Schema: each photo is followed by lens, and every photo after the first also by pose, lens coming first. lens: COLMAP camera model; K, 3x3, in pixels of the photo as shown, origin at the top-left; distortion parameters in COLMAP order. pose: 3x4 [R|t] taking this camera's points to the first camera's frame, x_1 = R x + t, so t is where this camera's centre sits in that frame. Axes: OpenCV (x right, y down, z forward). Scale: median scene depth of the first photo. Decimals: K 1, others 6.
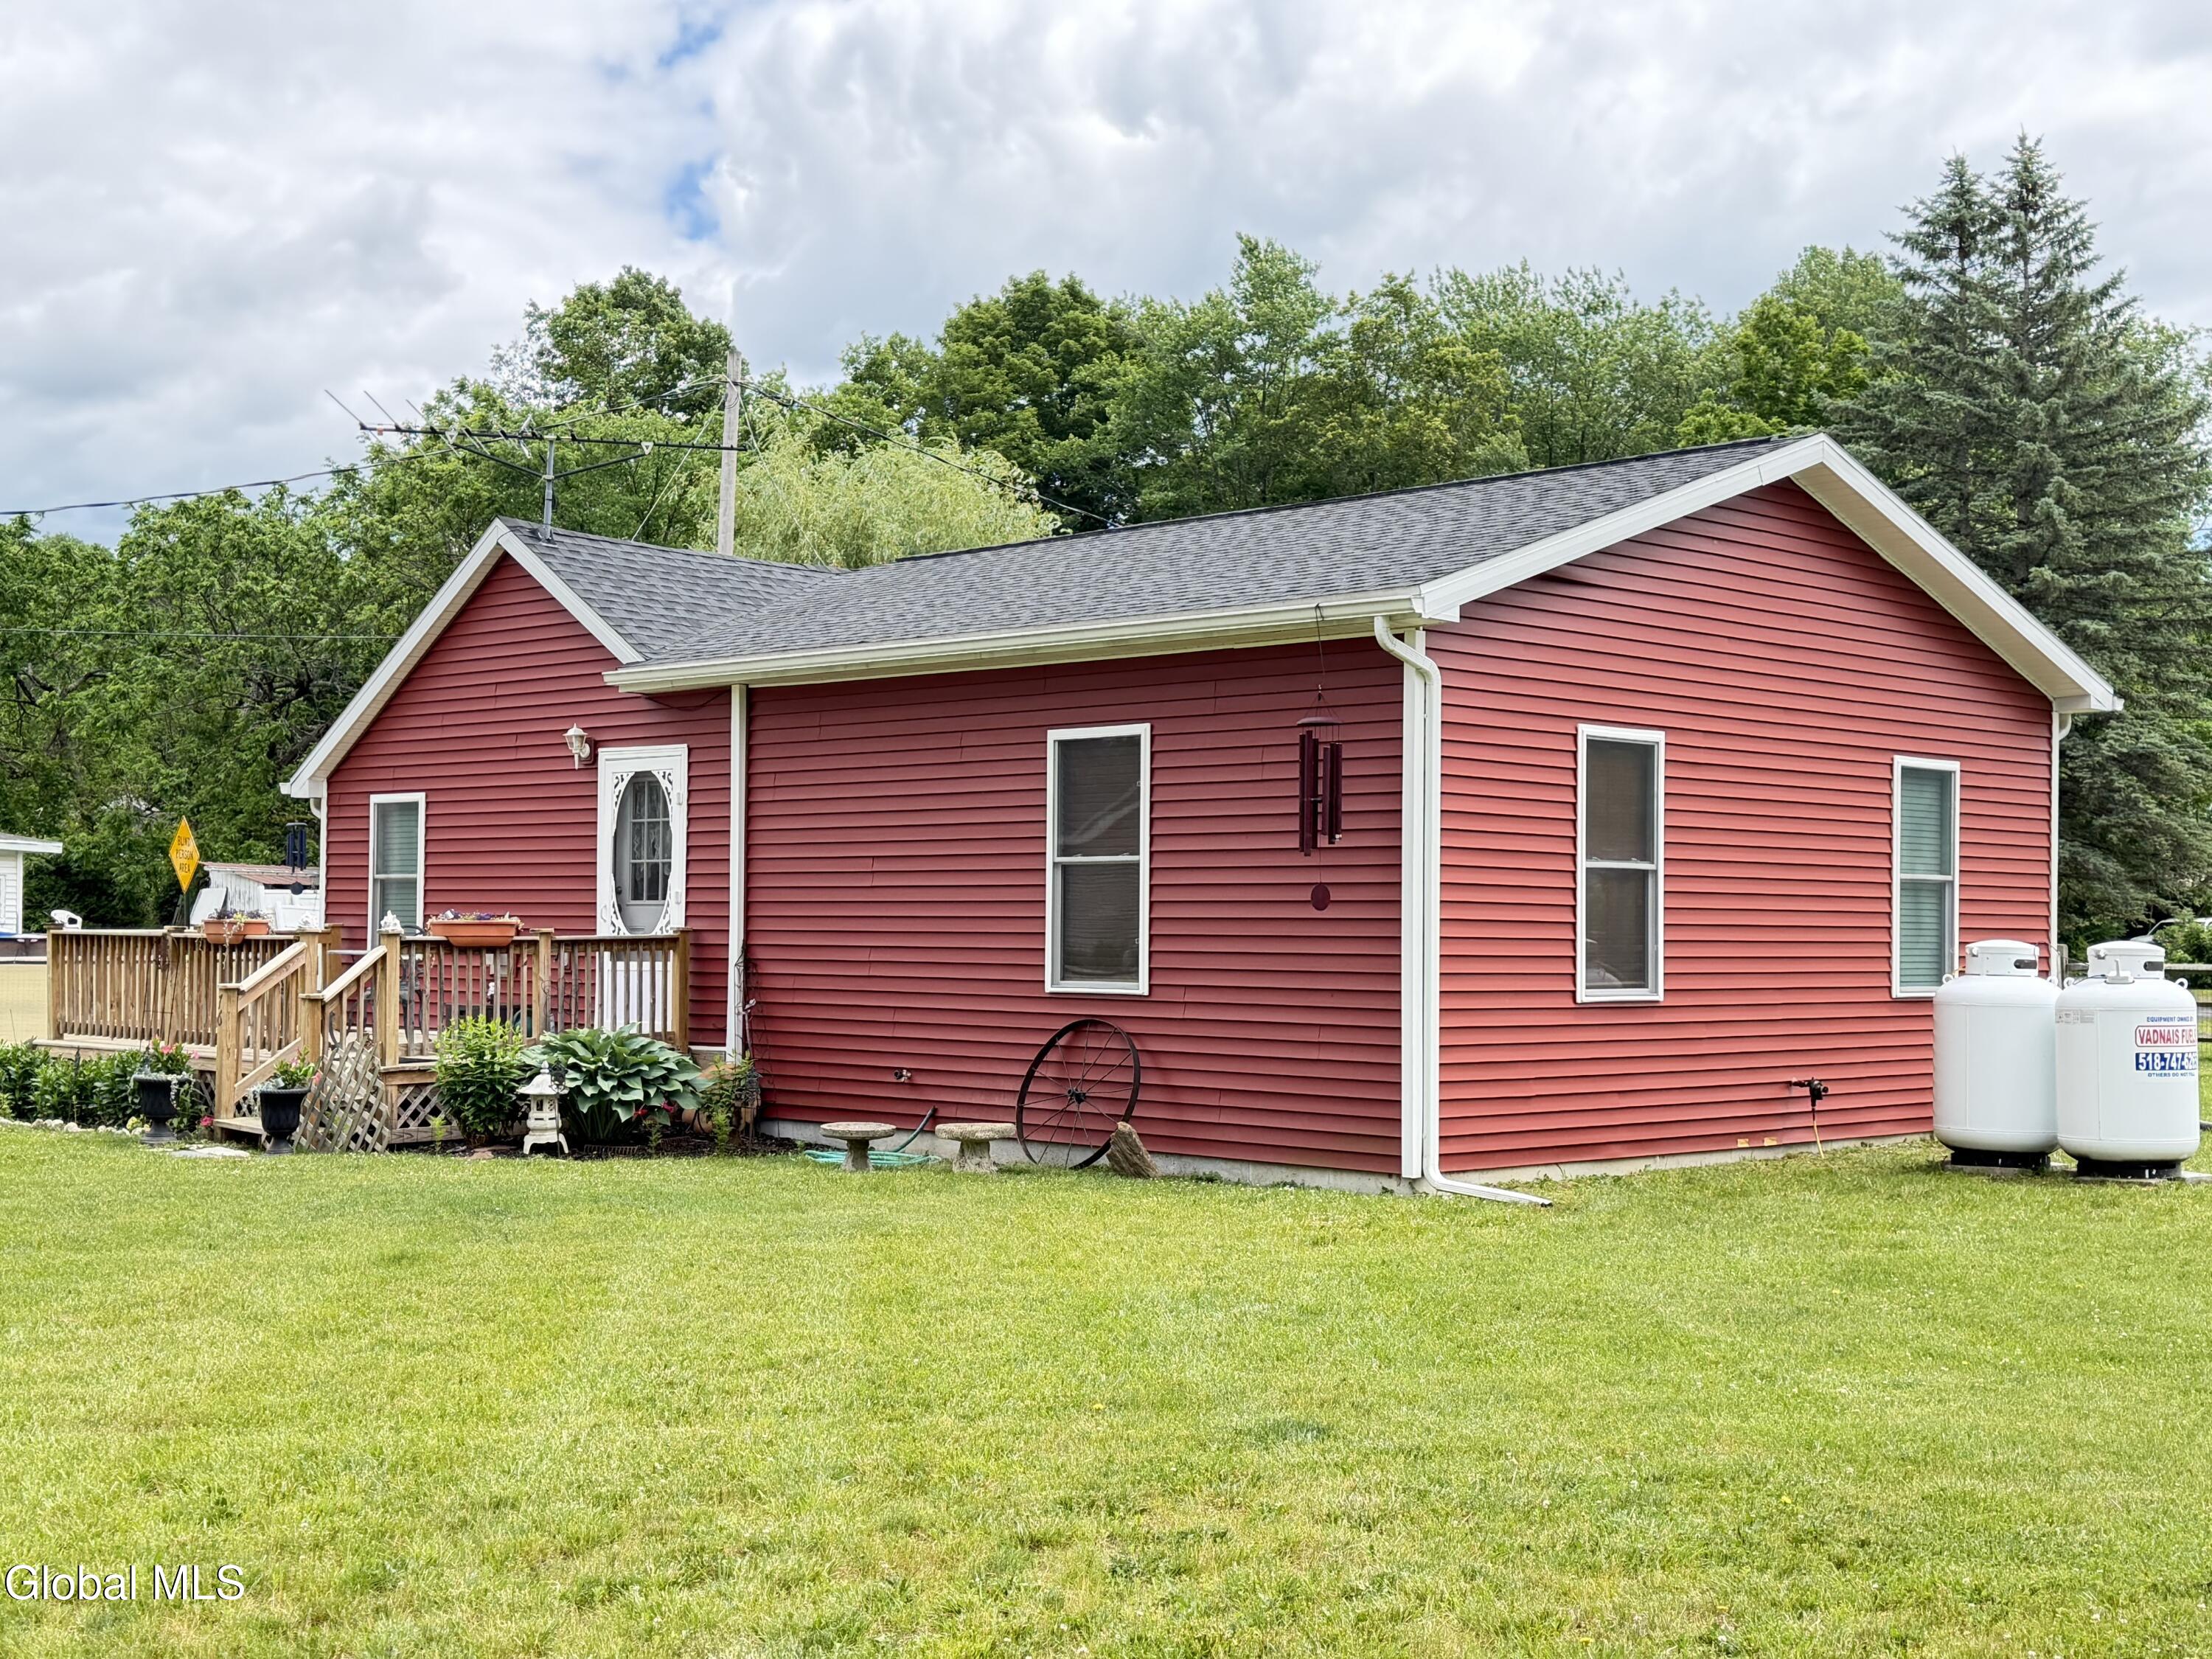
lens RADIAL K [[2701.1, 0, 1106.0], [0, 2701.1, 829.5], [0, 0, 1]] dist [0.131271, 0.018033]
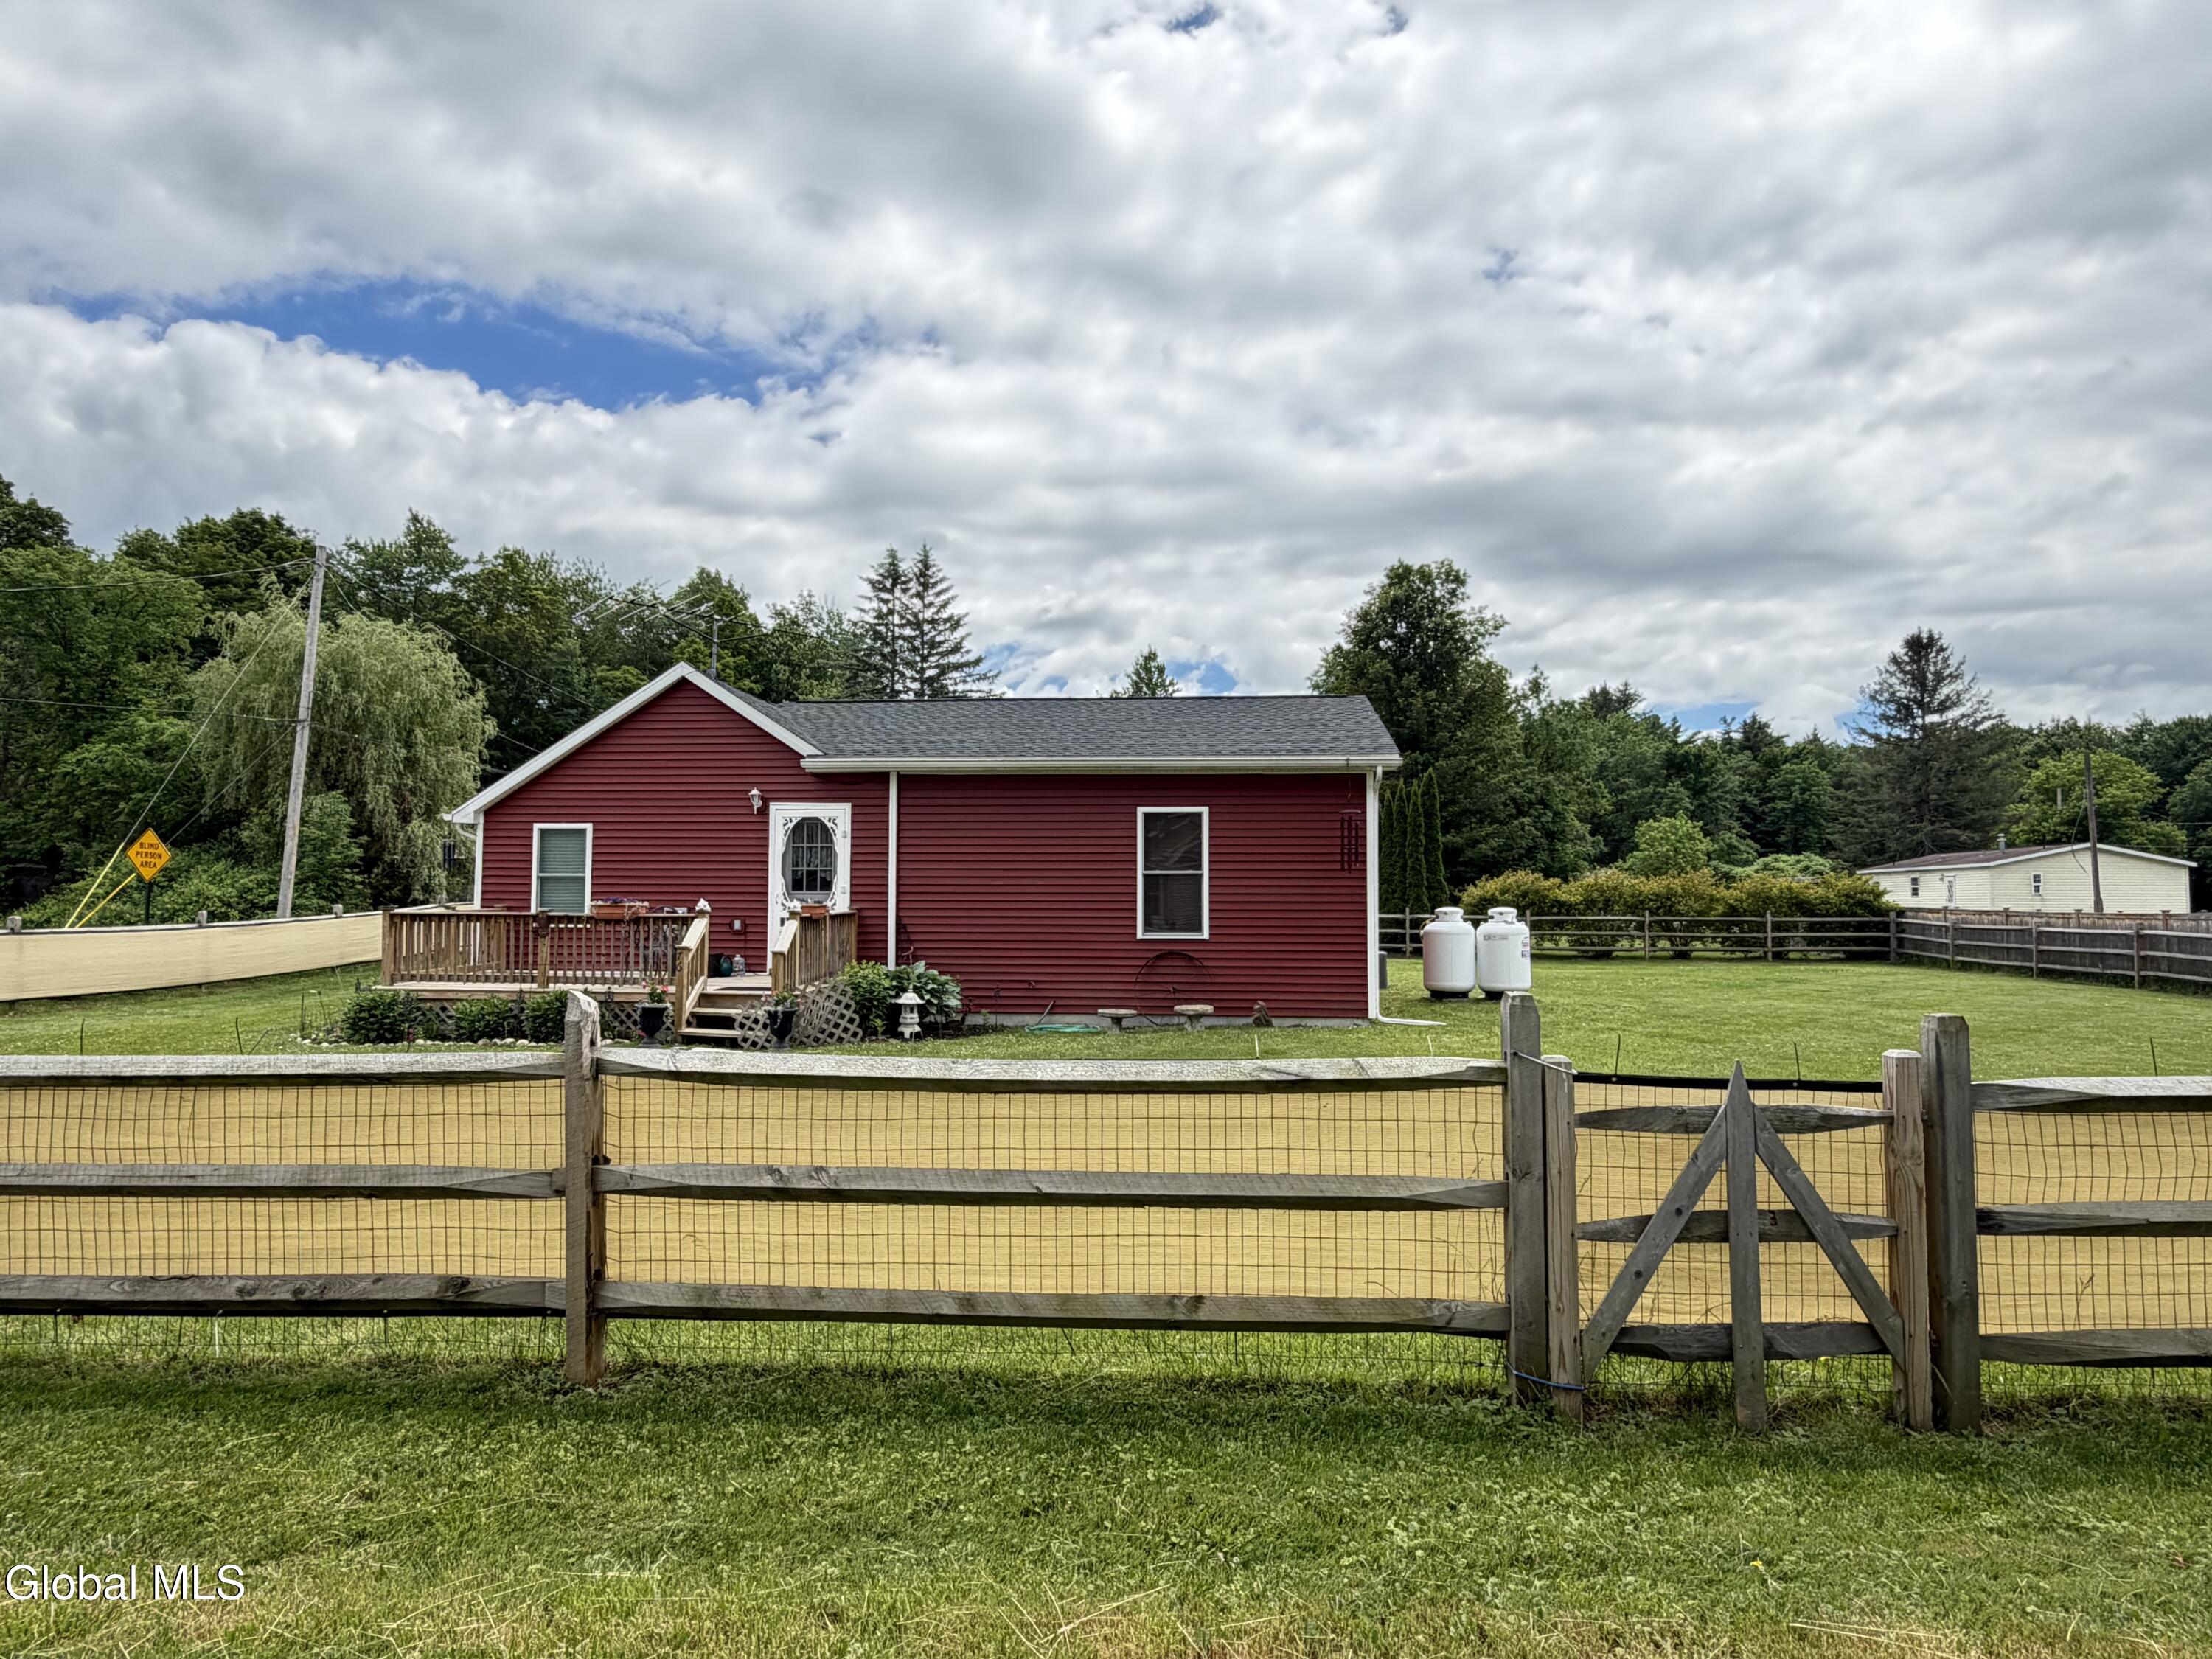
lens RADIAL K [[1285.2, 0, 1106.0], [0, 1285.2, 829.5], [0, 0, 1]] dist [0.002814, 0.001003]
pose [[0.776520, 0.028107, 0.629465, -0.562993], [-0.019743, 0.999599, -0.020278, -0.000562], [-0.629783, 0.003319, 0.776764, 0.247464]]
